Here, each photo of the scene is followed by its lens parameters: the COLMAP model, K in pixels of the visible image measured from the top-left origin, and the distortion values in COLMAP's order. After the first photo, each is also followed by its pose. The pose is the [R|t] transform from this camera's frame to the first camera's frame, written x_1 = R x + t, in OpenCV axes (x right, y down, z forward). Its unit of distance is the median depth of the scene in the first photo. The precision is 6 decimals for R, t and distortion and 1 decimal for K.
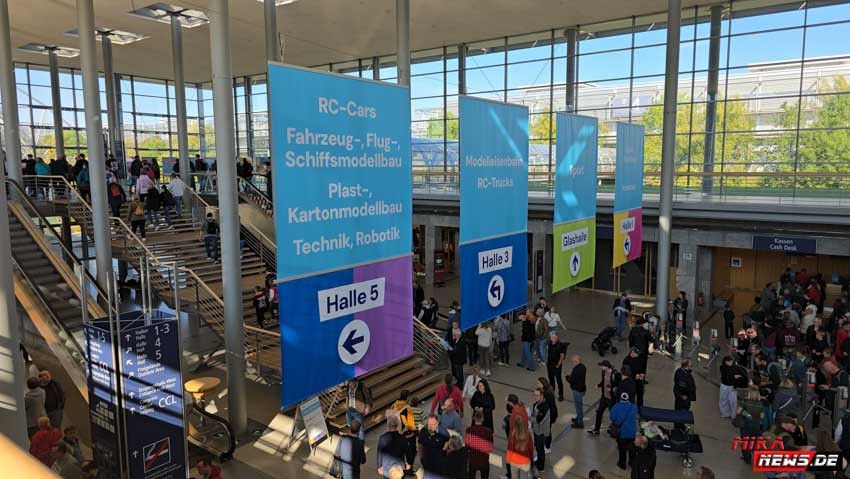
lens RADIAL K [[573.2, 0, 427.0], [0, 573.2, 235.8], [0, 0, 1]] dist [0.012884, 0.000965]
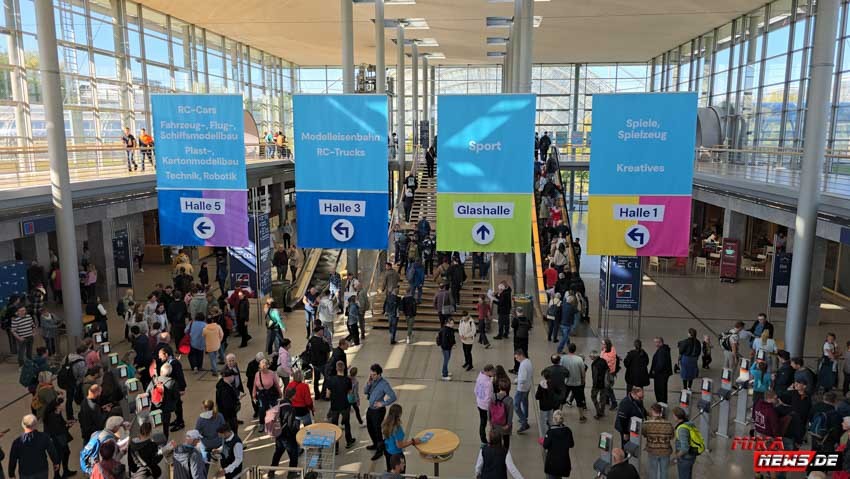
lens RADIAL K [[573.2, 0, 441.0], [0, 573.2, 237.4], [0, 0, 1]] dist [0.012884, 0.000965]
pose [[0.519694, 0.154925, -0.840188, 1.943634], [-0.112000, 0.987288, 0.112773, -0.097142], [0.846979, 0.035494, 0.530439, 0.631029]]
